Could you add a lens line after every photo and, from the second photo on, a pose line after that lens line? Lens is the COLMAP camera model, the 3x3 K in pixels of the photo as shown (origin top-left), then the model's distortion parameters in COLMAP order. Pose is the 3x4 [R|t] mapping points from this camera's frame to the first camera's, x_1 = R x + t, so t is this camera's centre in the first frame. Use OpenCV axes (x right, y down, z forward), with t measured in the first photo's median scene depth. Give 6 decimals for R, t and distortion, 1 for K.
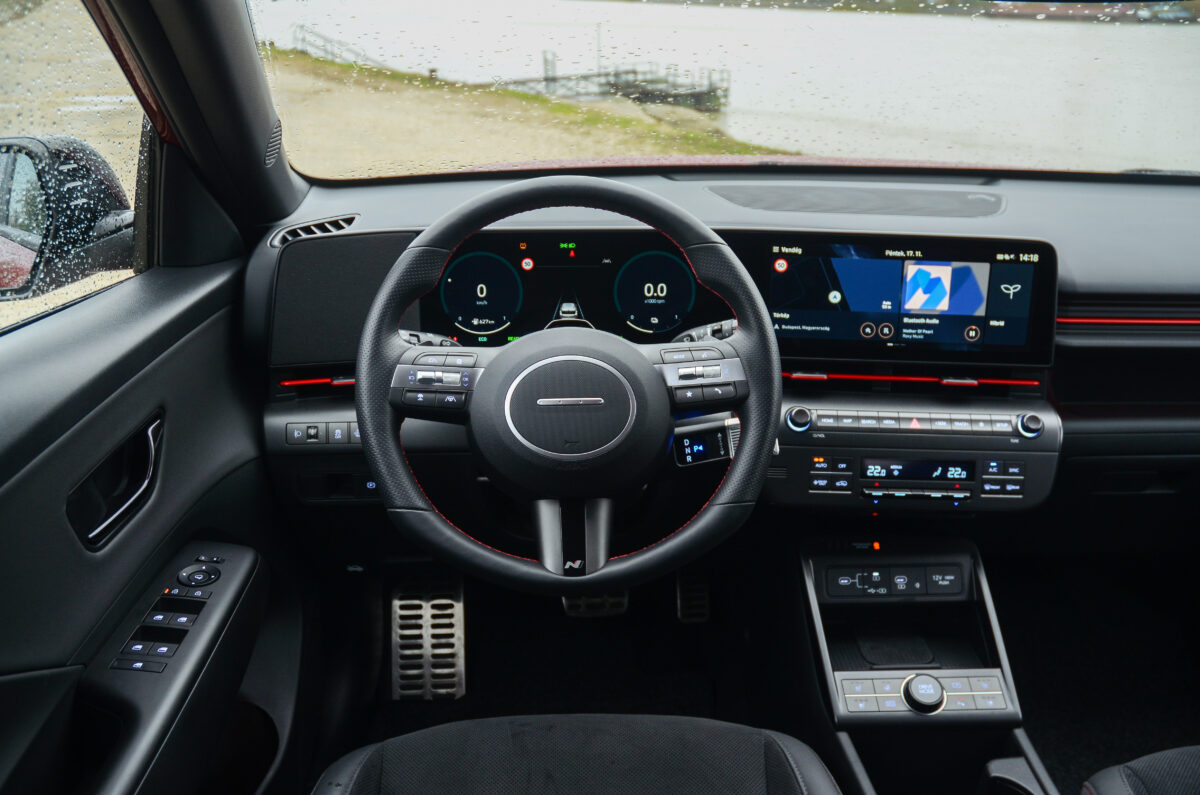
lens RADIAL K [[987.6, 0, 599.7], [0, 987.6, 424.1], [0, 0, 1]] dist [-0.176914, 0.180282]
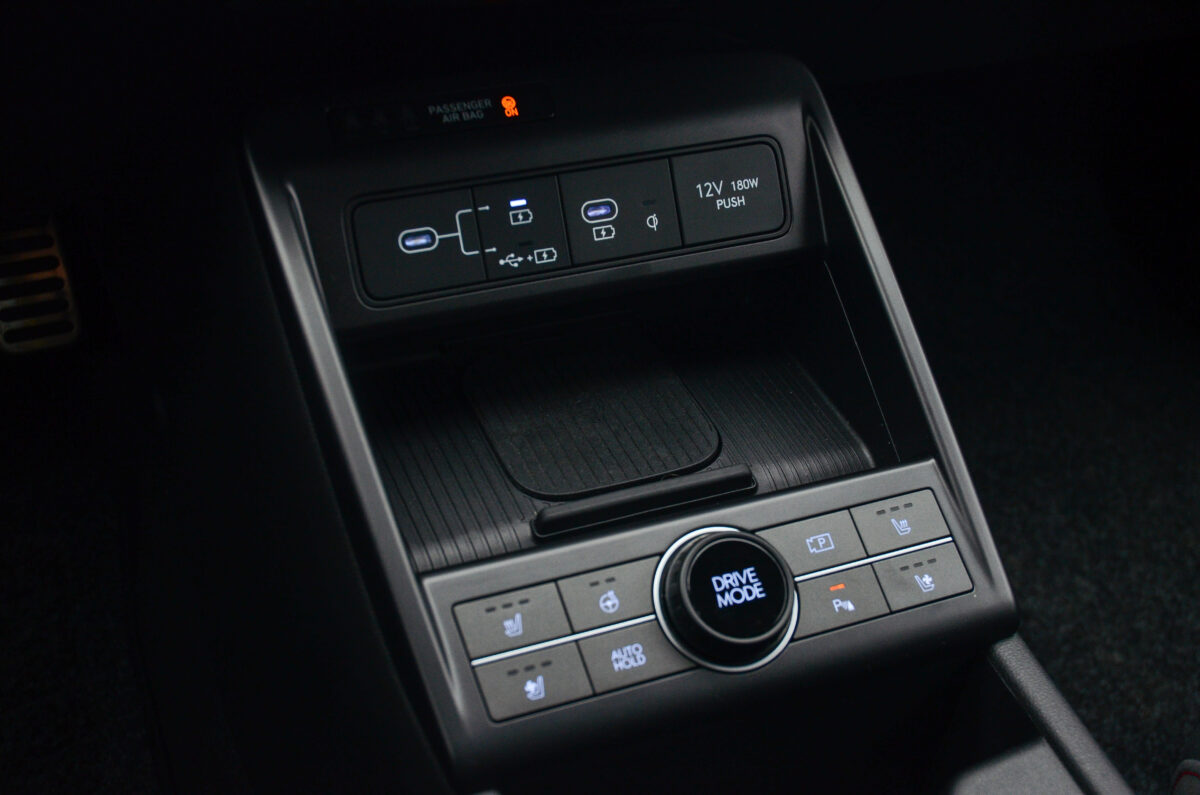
lens RADIAL K [[1484.7, 0, 642.8], [0, 1484.7, 398.6], [0, 0, 1]] dist [-0.007026, -0.013137]
pose [[0.914304, -0.189623, 0.357898, 0.151948], [0.057116, 0.935170, 0.349564, 0.055887], [-0.400981, -0.299167, 0.865860, 0.600581]]
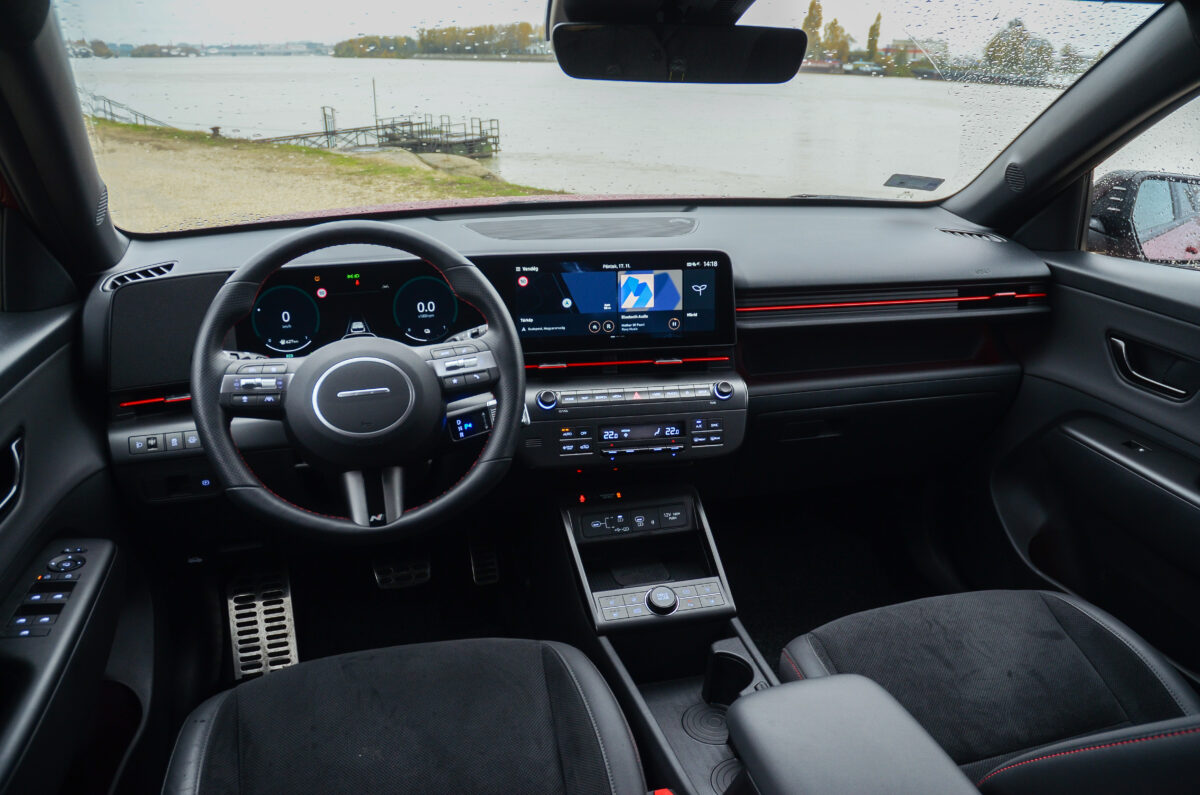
lens RADIAL K [[919.1, 0, 606.5], [0, 919.1, 425.8], [0, 0, 1]] dist [-0.185081, 0.148272]
pose [[0.971689, -0.083844, 0.220884, 0.010899], [0.088757, 0.995976, -0.012393, 0.051147], [-0.218956, 0.031647, 0.975221, -0.188055]]
